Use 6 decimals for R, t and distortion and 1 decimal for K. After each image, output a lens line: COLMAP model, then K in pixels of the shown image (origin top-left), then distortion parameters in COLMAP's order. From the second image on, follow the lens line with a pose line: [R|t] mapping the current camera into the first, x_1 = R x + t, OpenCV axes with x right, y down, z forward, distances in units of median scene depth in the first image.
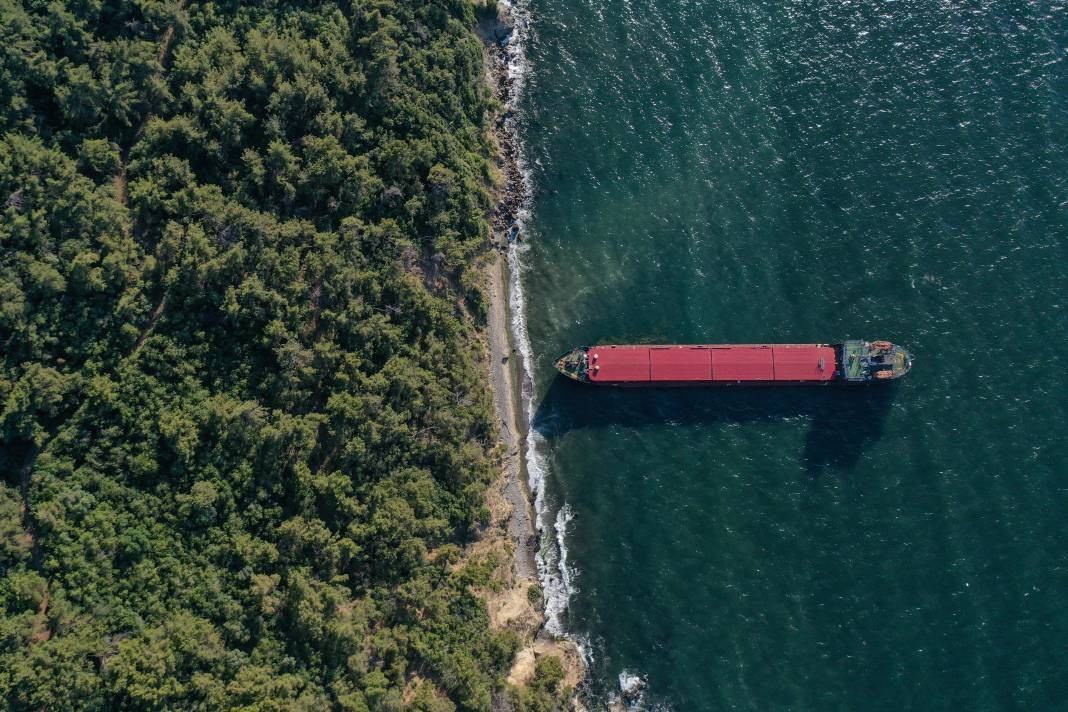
lens RADIAL K [[857.5, 0, 534.0], [0, 857.5, 356.0], [0, 0, 1]] dist [0.016231, 0.001725]
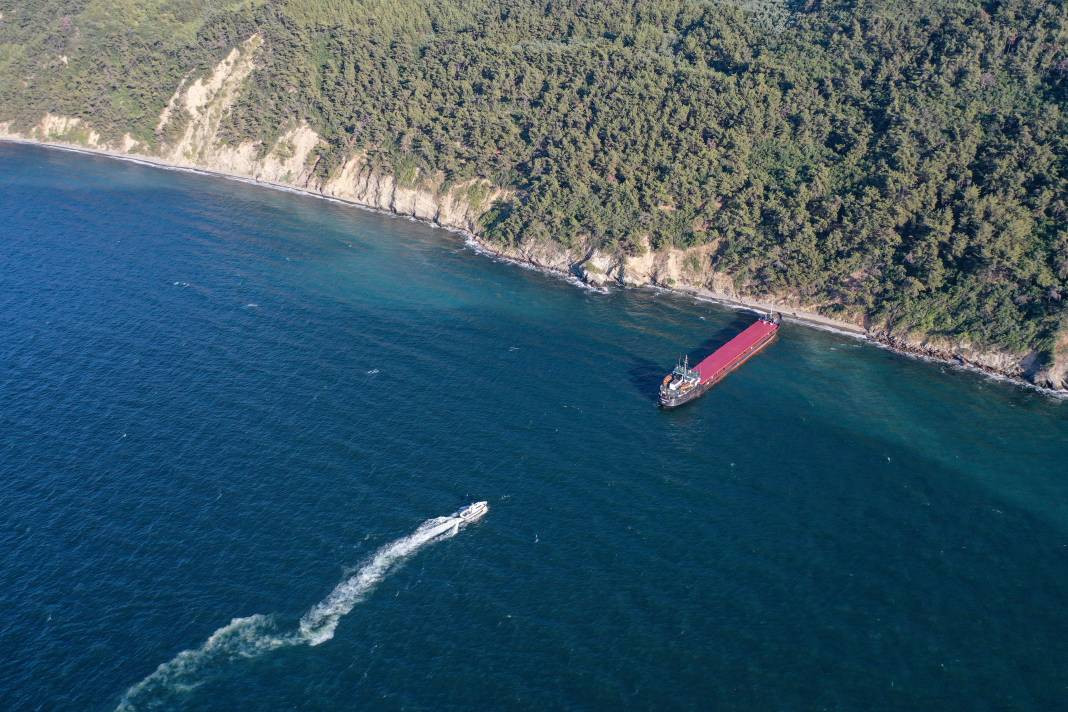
lens RADIAL K [[857.5, 0, 534.0], [0, 857.5, 356.0], [0, 0, 1]] dist [0.016231, 0.001725]
pose [[-0.645590, 0.377387, -0.663922, 1.468603], [-0.741230, -0.100384, 0.663703, -0.755011], [0.183826, 0.920599, 0.344538, 0.405413]]
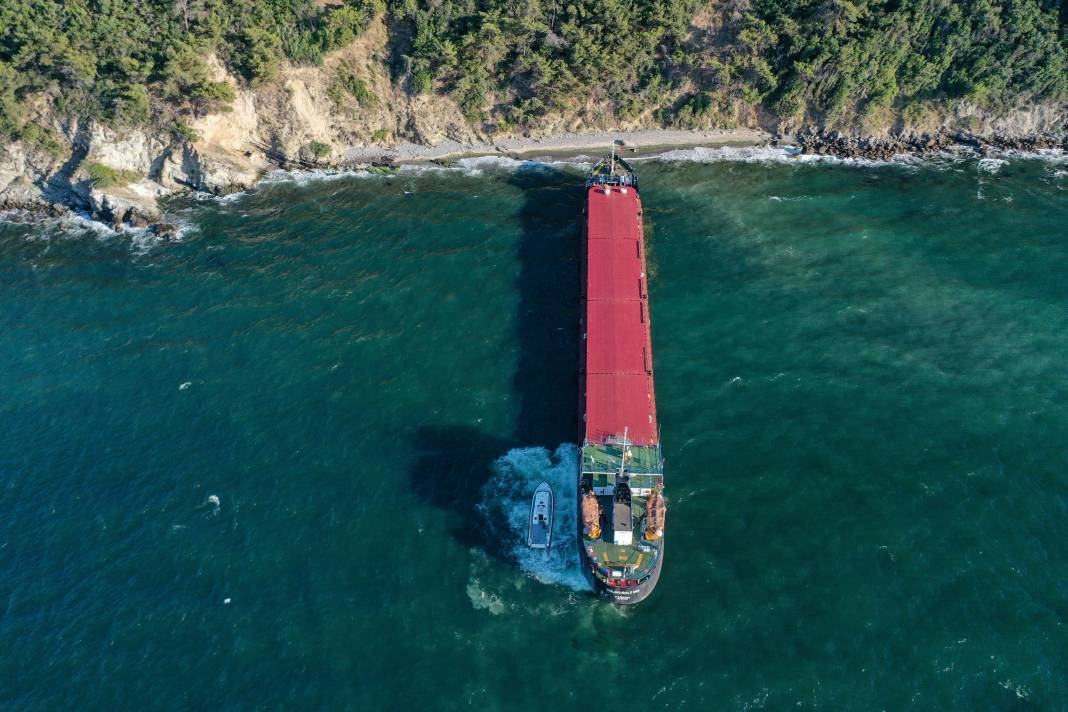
lens RADIAL K [[857.5, 0, 534.0], [0, 857.5, 356.0], [0, 0, 1]] dist [0.016231, 0.001725]
pose [[-0.051550, 0.703132, -0.709189, 0.661889], [-0.970543, 0.132078, 0.201498, -0.051708], [0.235348, 0.698686, 0.675611, 0.602124]]
